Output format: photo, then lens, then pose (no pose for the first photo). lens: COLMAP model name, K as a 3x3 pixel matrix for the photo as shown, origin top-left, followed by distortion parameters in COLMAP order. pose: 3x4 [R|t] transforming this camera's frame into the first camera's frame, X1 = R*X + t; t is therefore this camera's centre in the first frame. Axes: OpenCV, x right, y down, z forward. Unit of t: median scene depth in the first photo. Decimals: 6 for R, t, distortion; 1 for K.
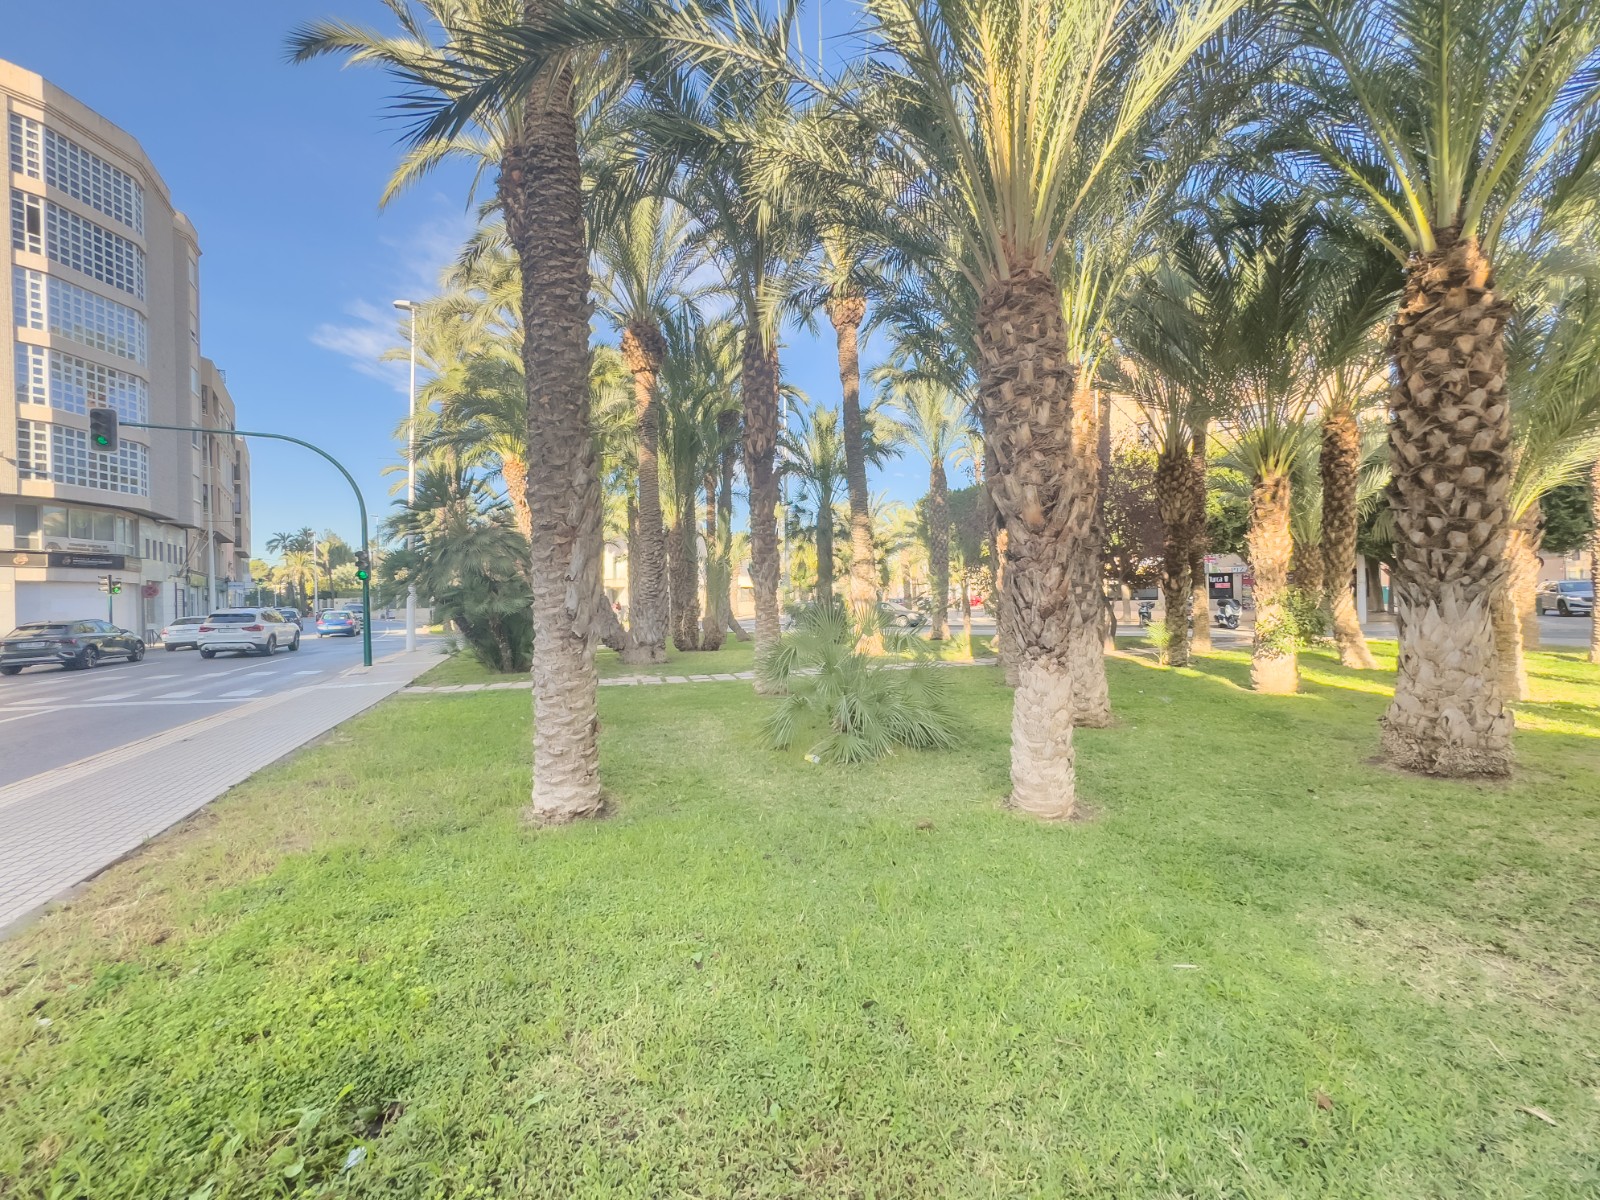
lens RADIAL K [[654.8, 0, 800.0], [0, 654.8, 600.0], [0, 0, 1]] dist [-0.040402, 0.020866]
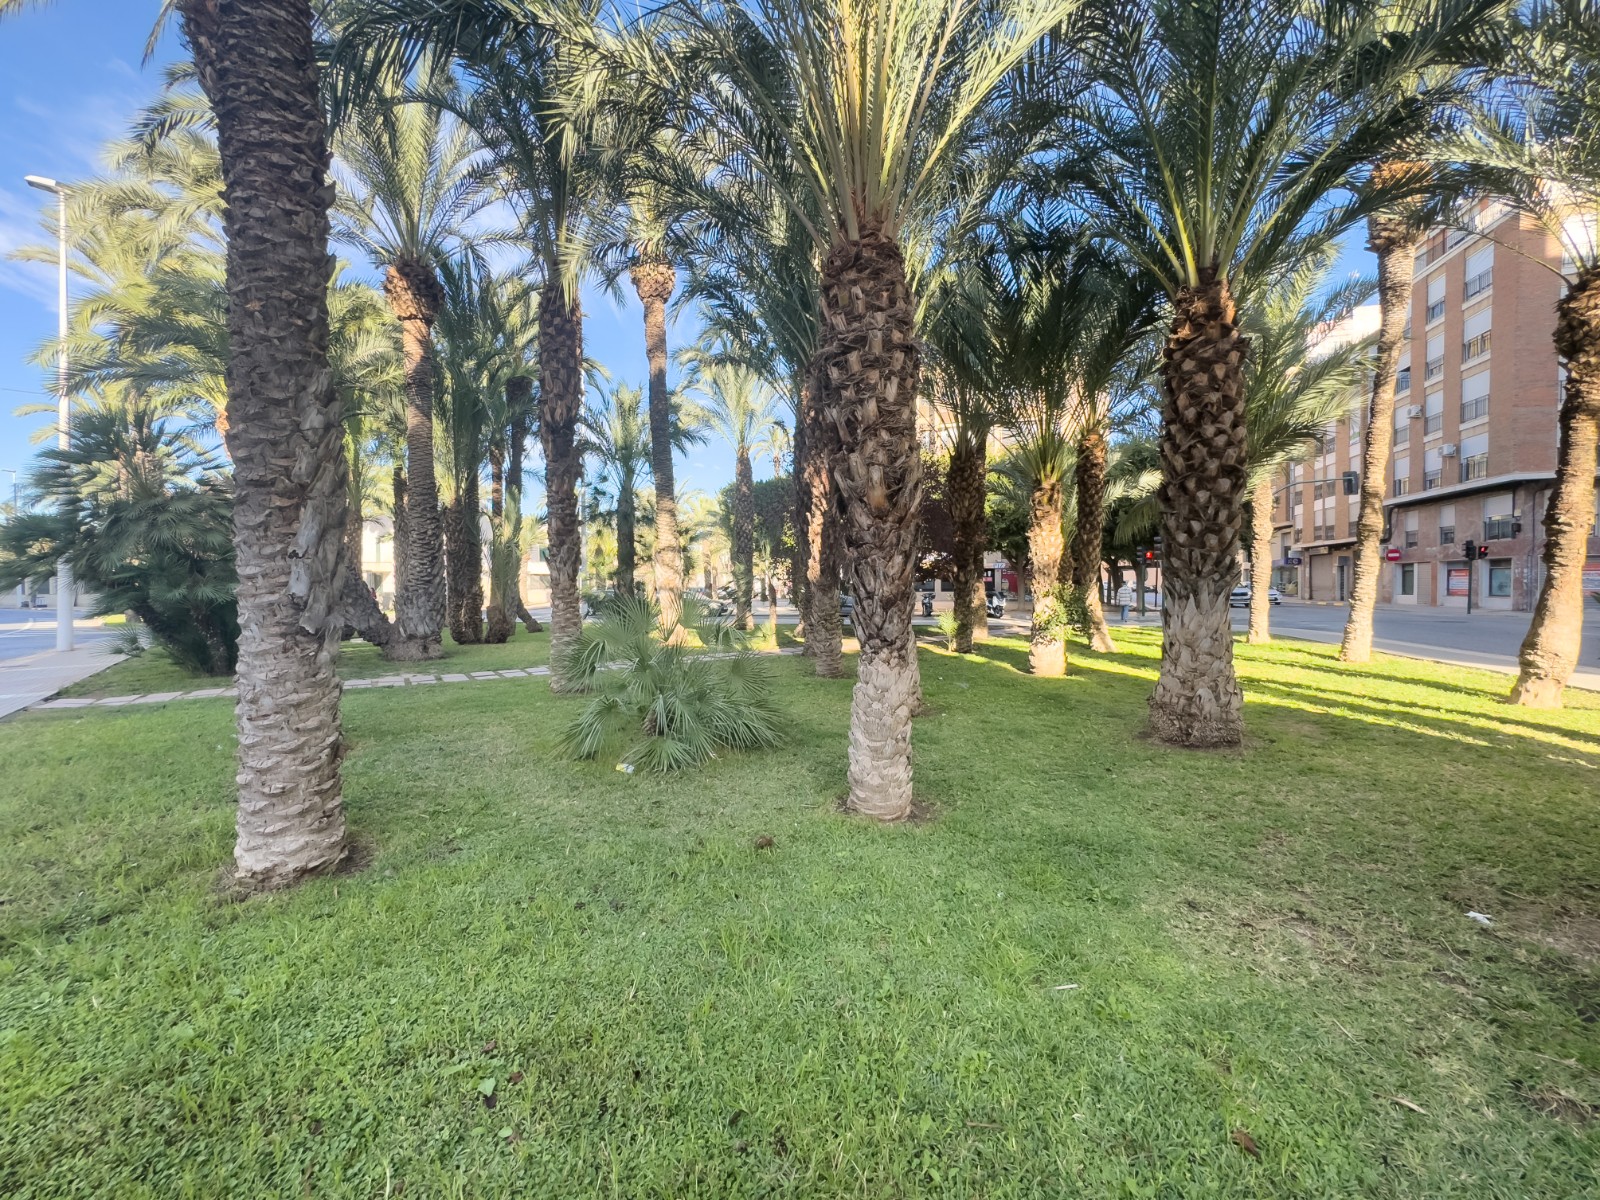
lens RADIAL K [[654.8, 0, 800.0], [0, 654.8, 600.0], [0, 0, 1]] dist [-0.040402, 0.020866]
pose [[0.954580, 0.005404, 0.297906, -0.020685], [-0.010282, 0.999837, 0.014810, 0.001609], [-0.297778, -0.017200, 0.954480, 0.109099]]
